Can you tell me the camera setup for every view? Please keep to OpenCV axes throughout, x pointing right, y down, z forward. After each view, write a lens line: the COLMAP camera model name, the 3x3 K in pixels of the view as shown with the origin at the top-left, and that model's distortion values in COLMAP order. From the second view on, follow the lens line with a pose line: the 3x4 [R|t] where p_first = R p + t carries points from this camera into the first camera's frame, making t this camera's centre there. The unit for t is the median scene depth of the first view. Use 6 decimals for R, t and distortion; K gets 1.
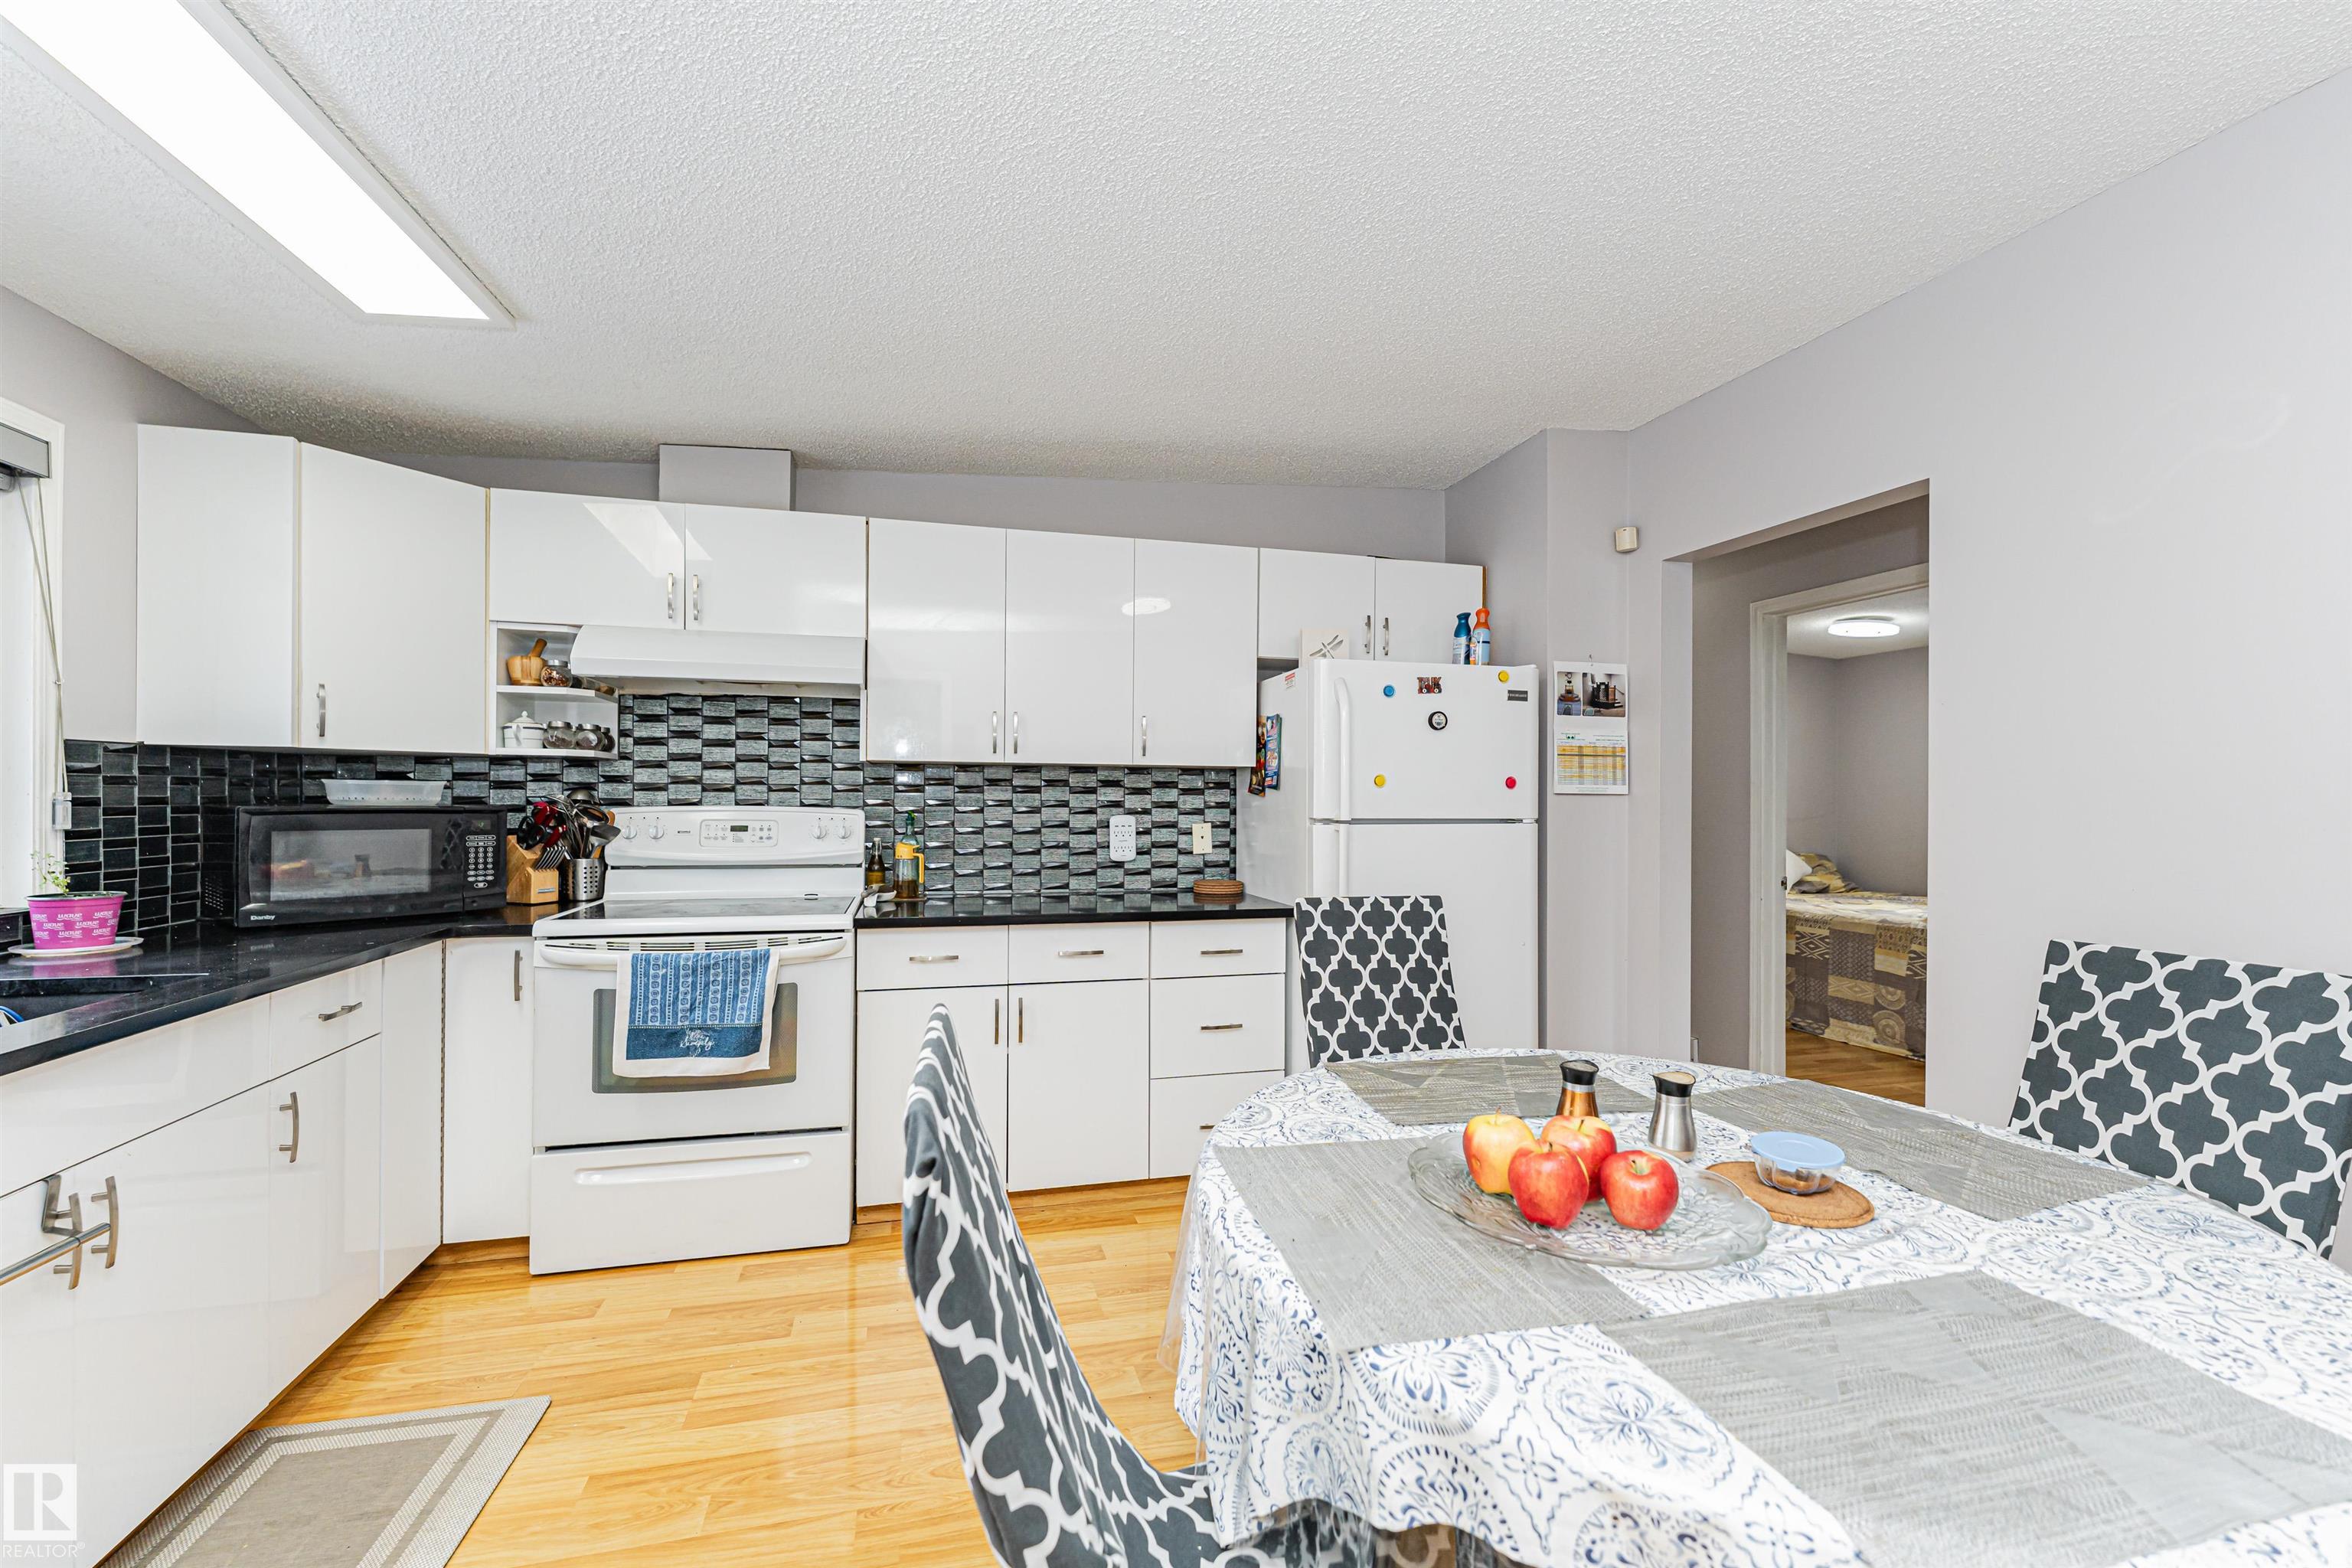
lens RADIAL K [[959.8, 0, 1195.9], [0, 959.8, 797.0], [0, 0, 1]] dist [-0.004435, 0.002193]
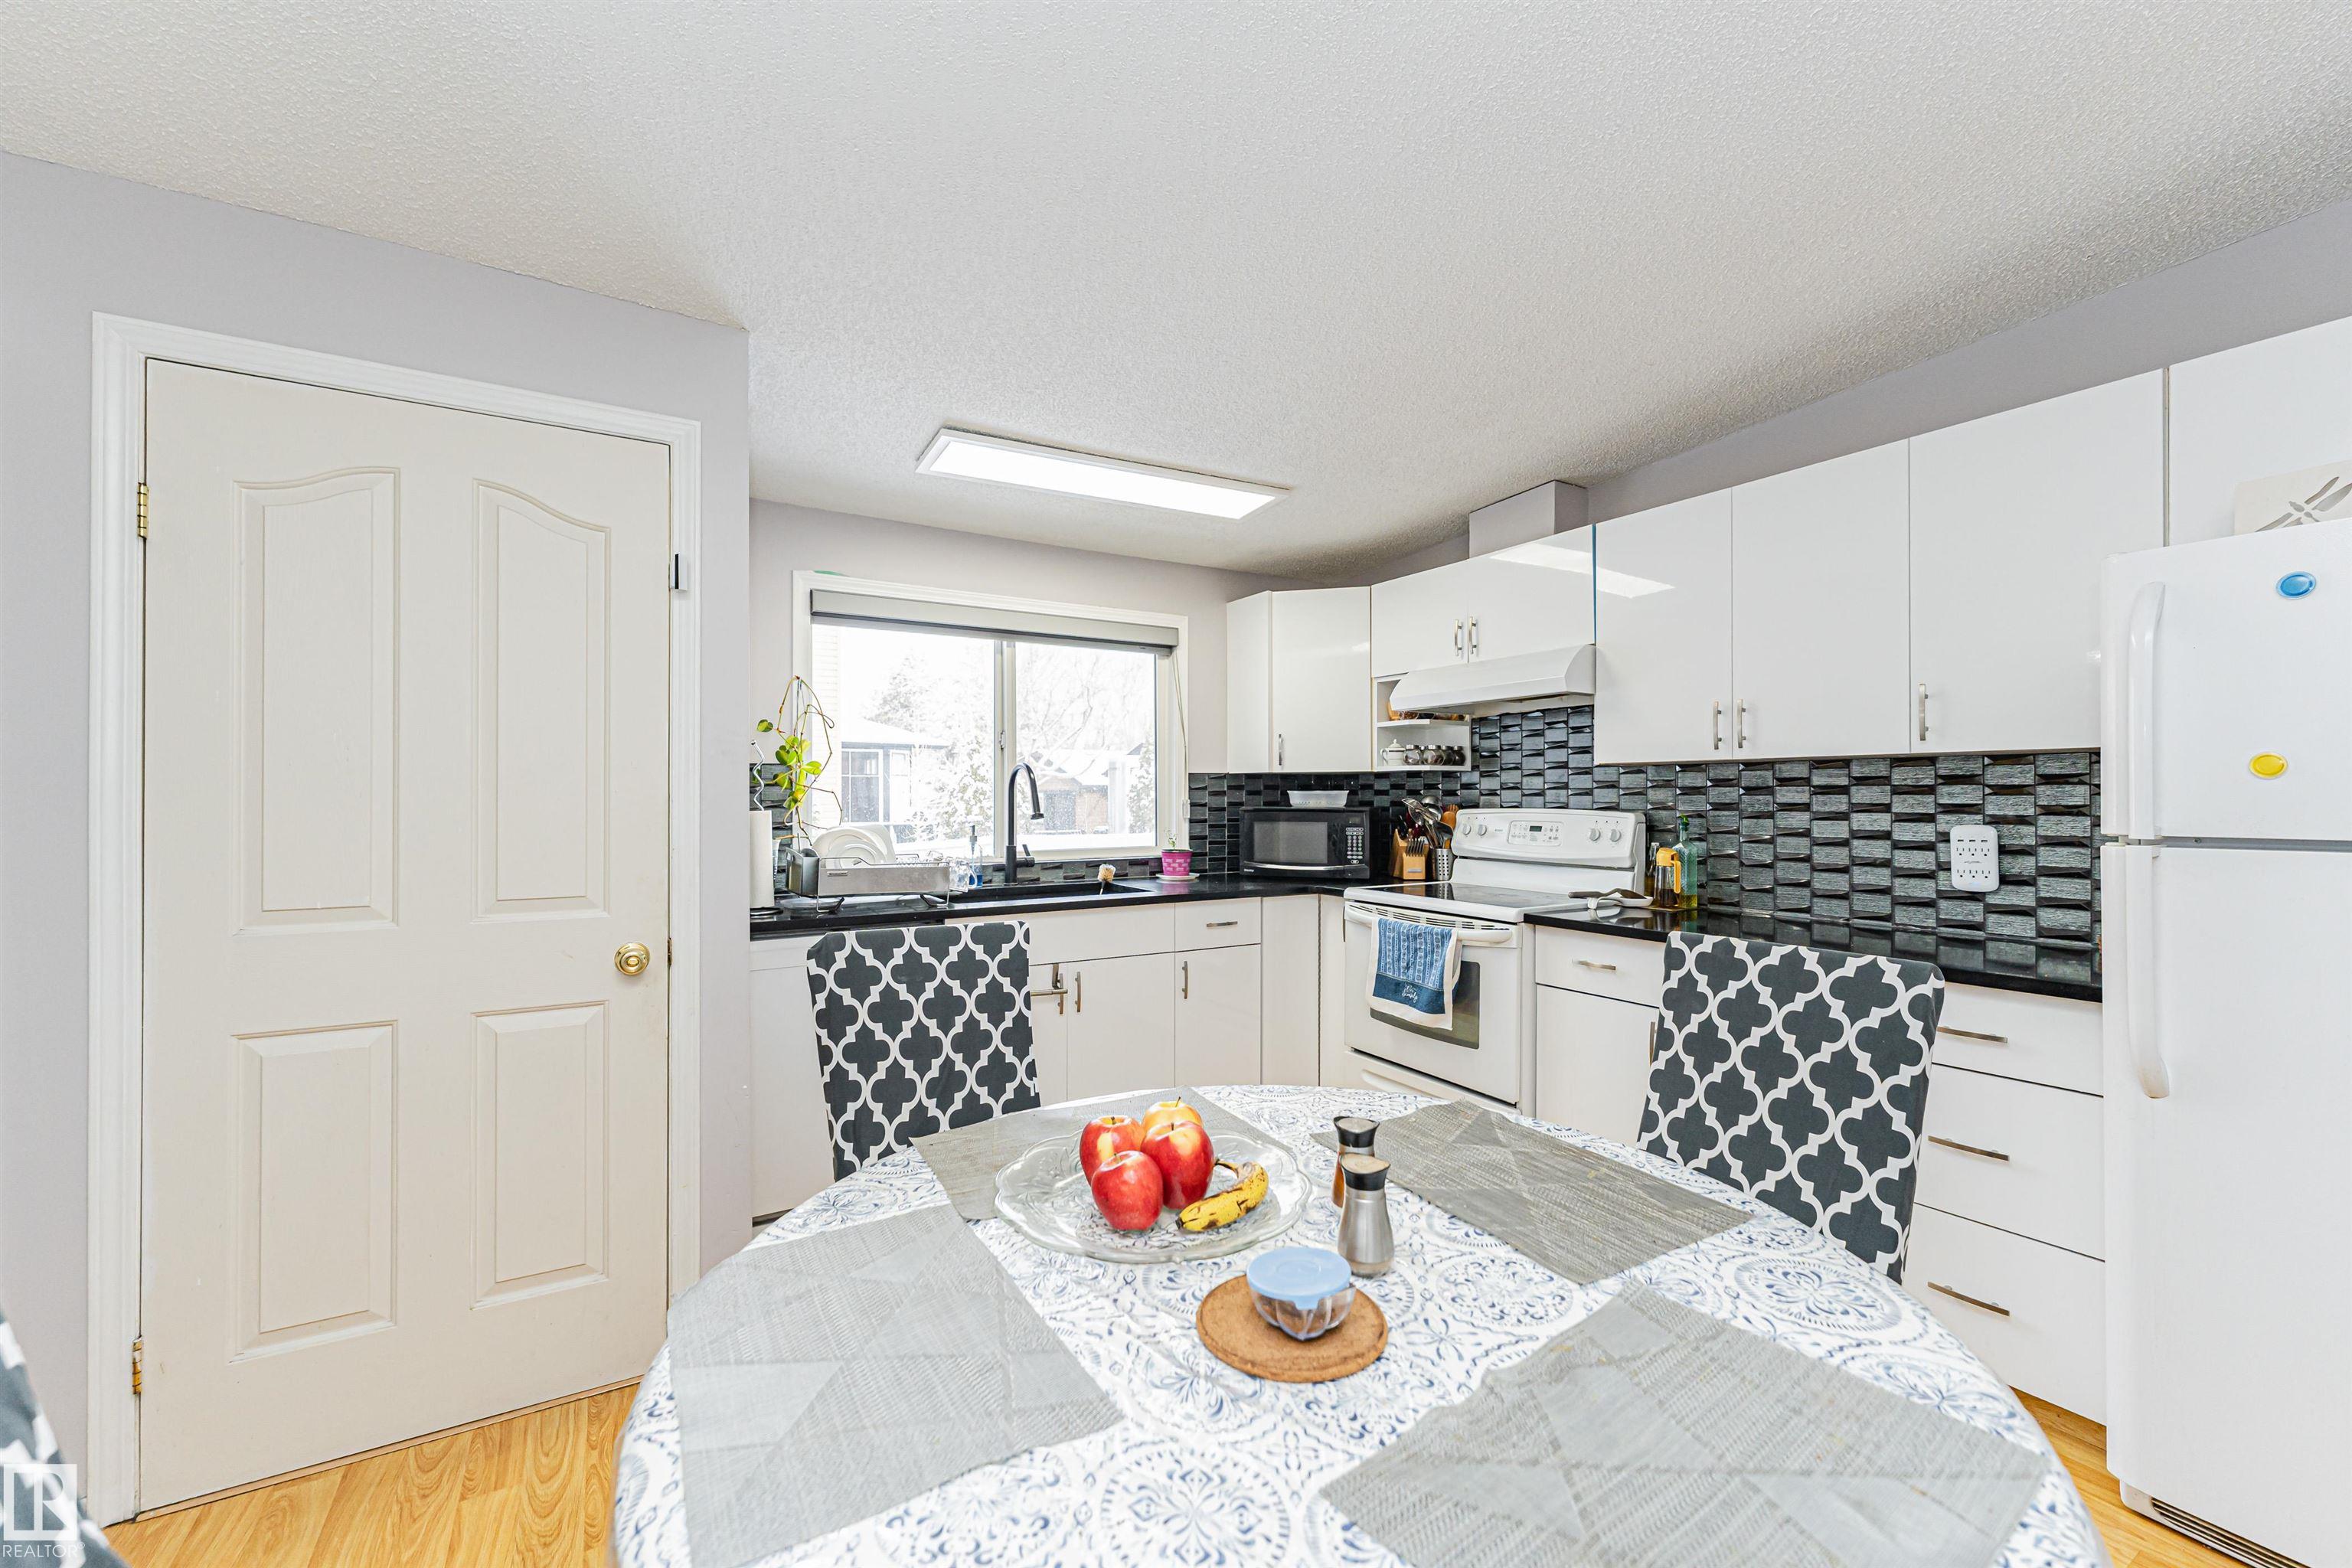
lens RADIAL K [[959.8, 0, 1116.6], [0, 959.8, 788.1], [0, 0, 1]] dist [-0.004435, 0.002193]
pose [[0.235017, -0.016523, -0.971851, 0.527794], [0.003187, 0.999863, -0.016229, 0.001924], [0.971986, 0.000717, 0.235038, 0.275270]]
